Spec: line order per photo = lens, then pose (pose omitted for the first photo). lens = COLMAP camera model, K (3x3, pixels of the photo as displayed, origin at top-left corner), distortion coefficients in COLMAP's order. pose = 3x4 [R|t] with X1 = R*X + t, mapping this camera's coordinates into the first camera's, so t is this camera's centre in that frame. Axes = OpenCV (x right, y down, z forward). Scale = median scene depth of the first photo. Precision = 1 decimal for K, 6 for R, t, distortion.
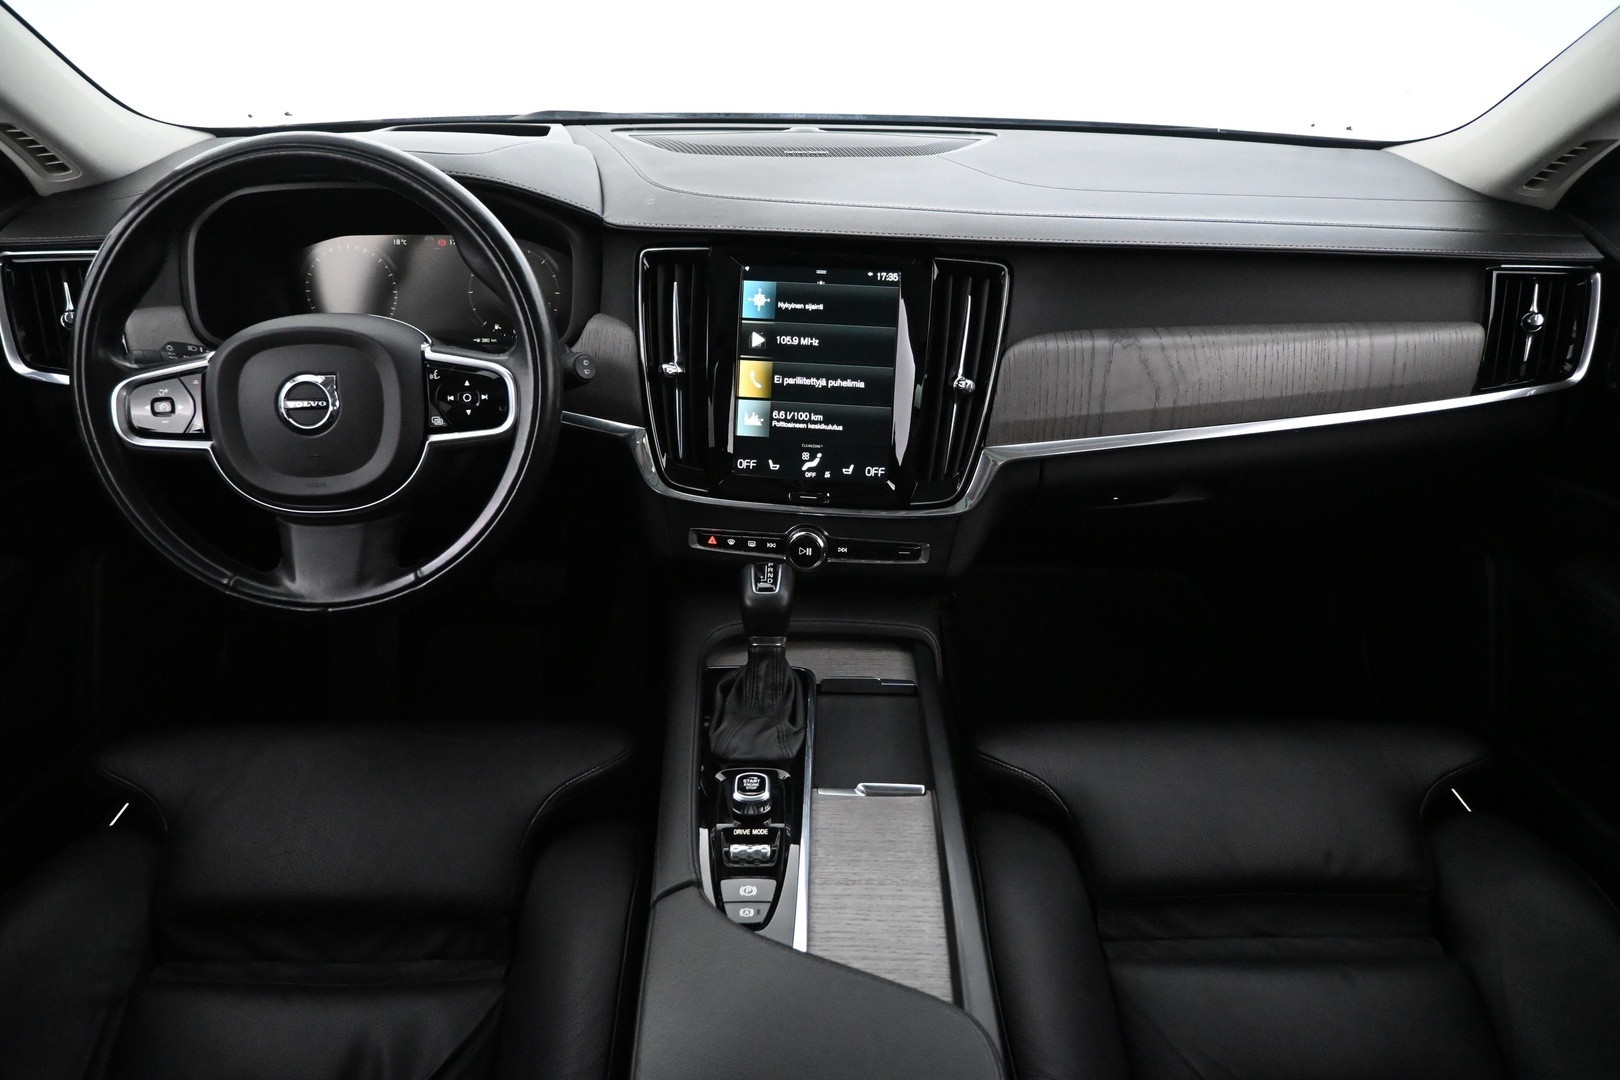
lens RADIAL K [[1087.8, 0, 810.0], [0, 1087.8, 540.0], [0, 0, 1]] dist [-0.002140, 0.000937]
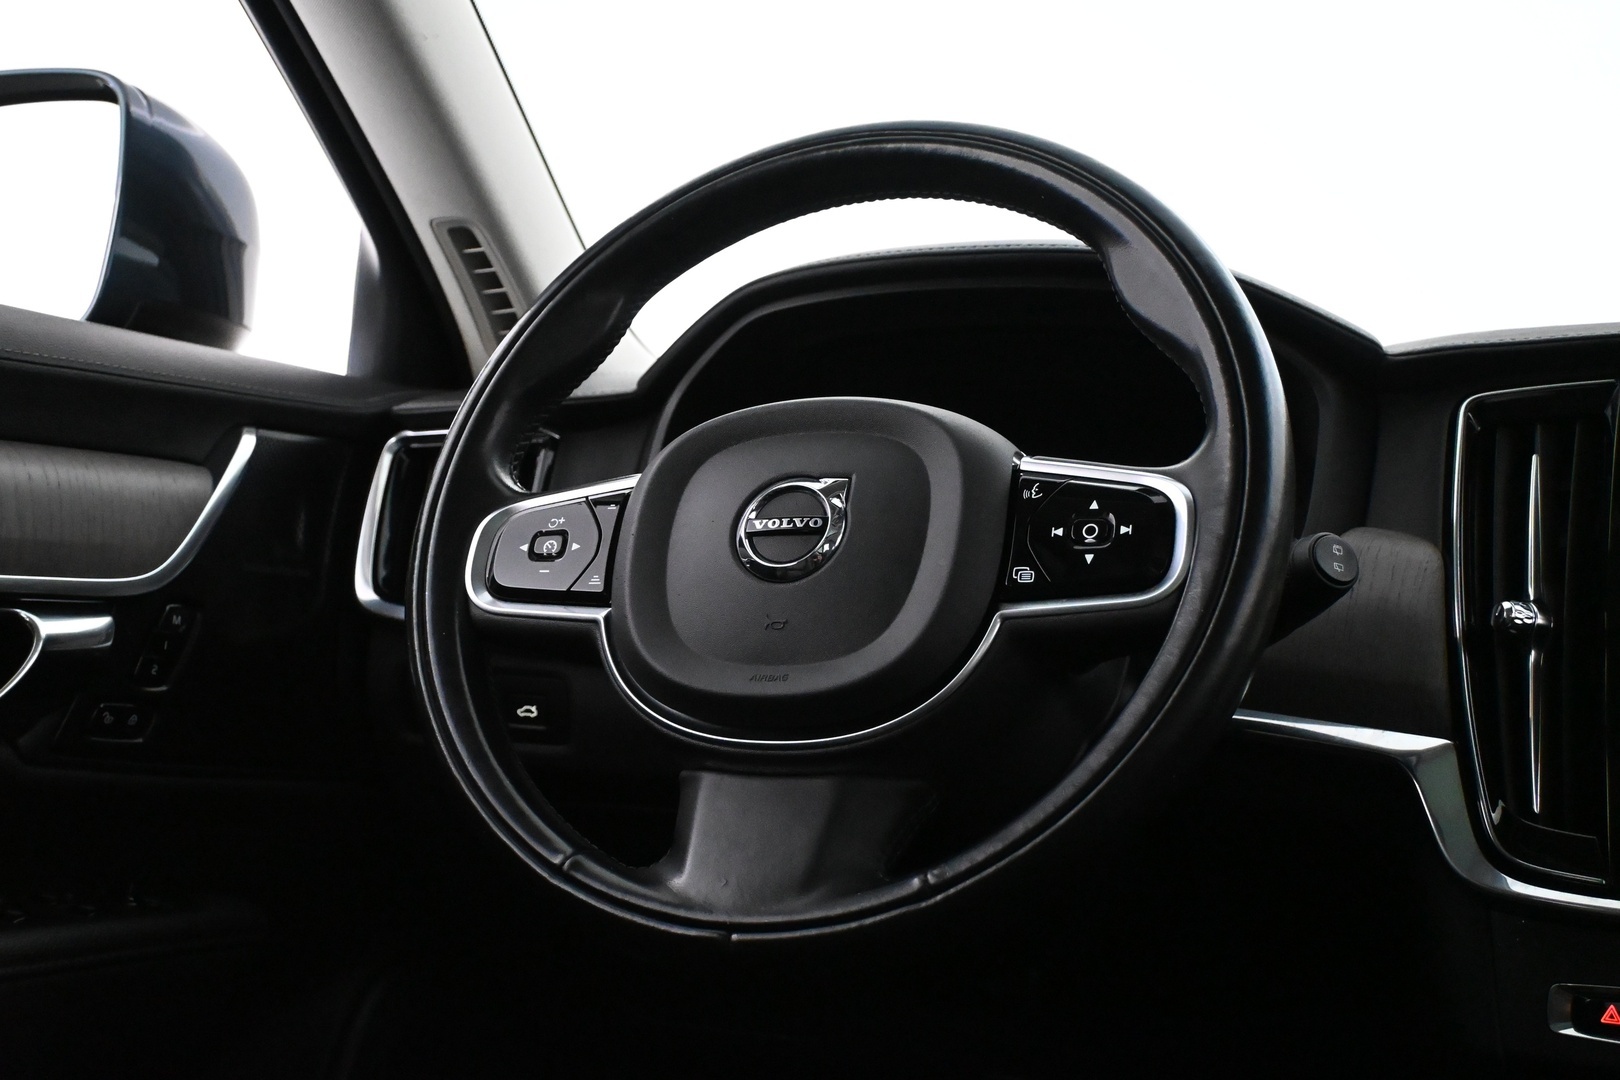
lens RADIAL K [[1815.2, 0, 840.2], [0, 1815.2, 541.8], [0, 0, 1]] dist [0.010815, -0.010375]
pose [[0.911121, -0.008153, -0.412059, -0.085394], [-0.204424, 0.859208, -0.469012, 0.268813], [0.357868, 0.511561, 0.781176, 0.334854]]
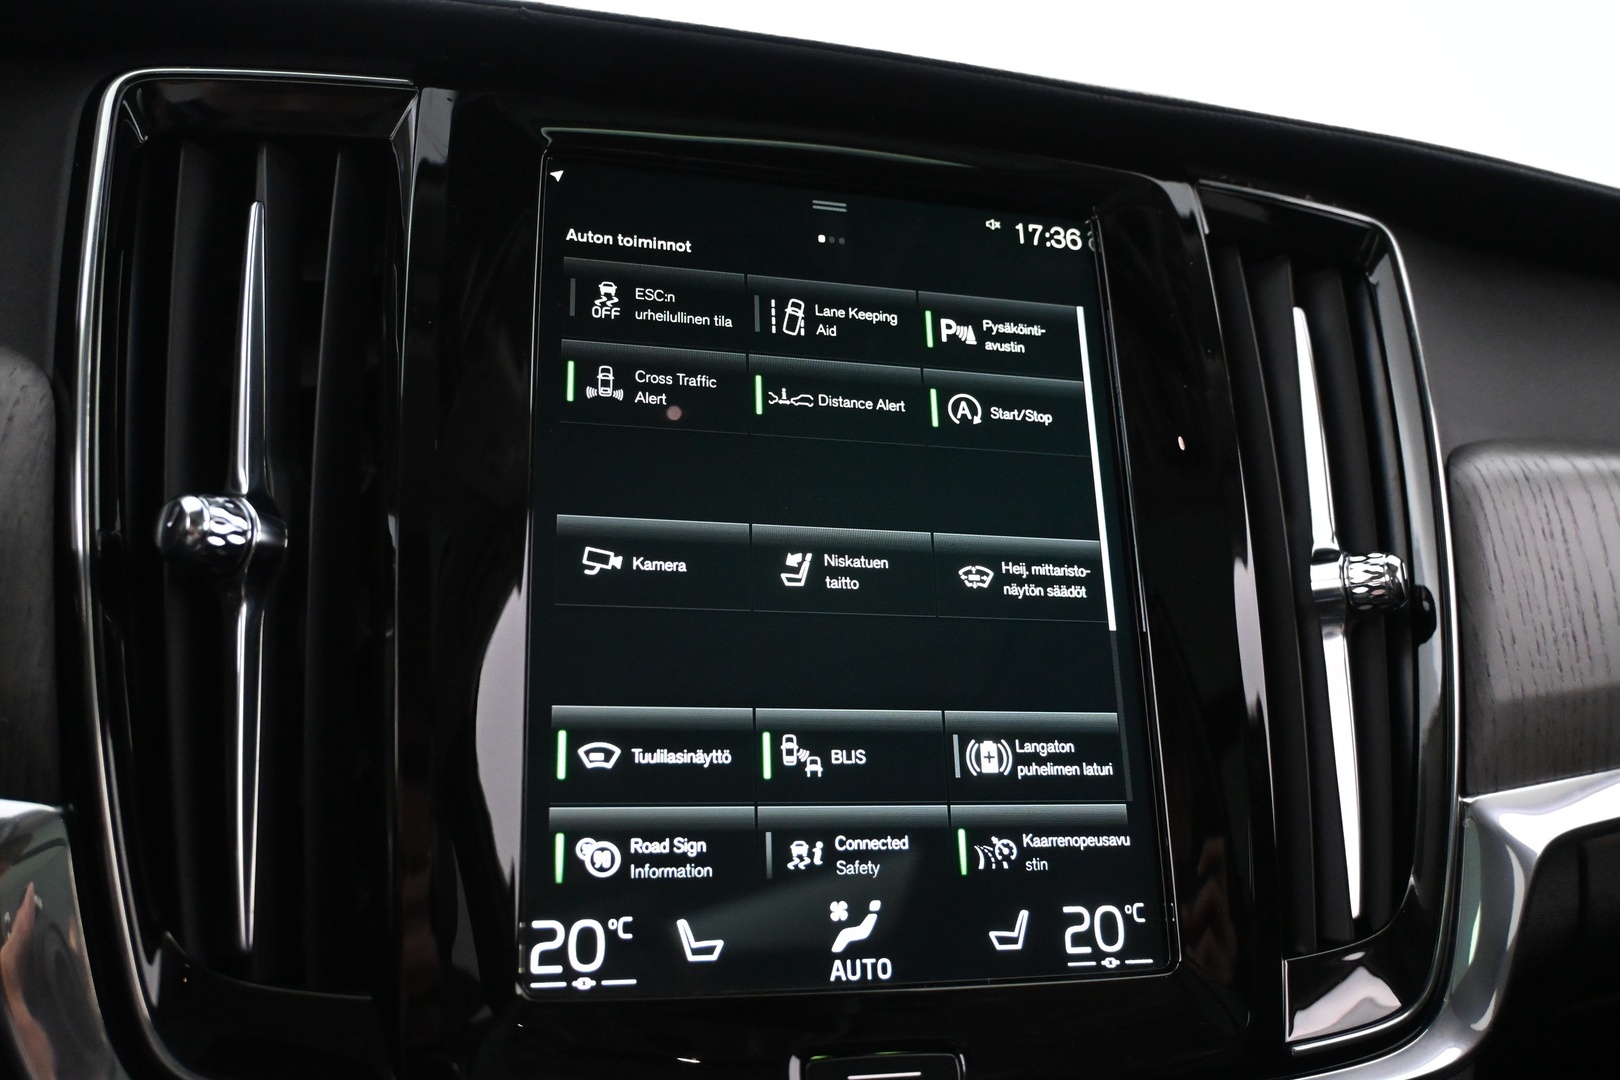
lens RADIAL K [[1324.4, 0, 810.0], [0, 1324.4, 540.0], [0, 0, 1]] dist [-0.014941, 0.001831]
pose [[0.934877, 0.021394, 0.354327, -0.128968], [0.127665, 0.911128, -0.391852, -0.040889], [-0.331221, 0.411569, 0.849061, 0.855754]]
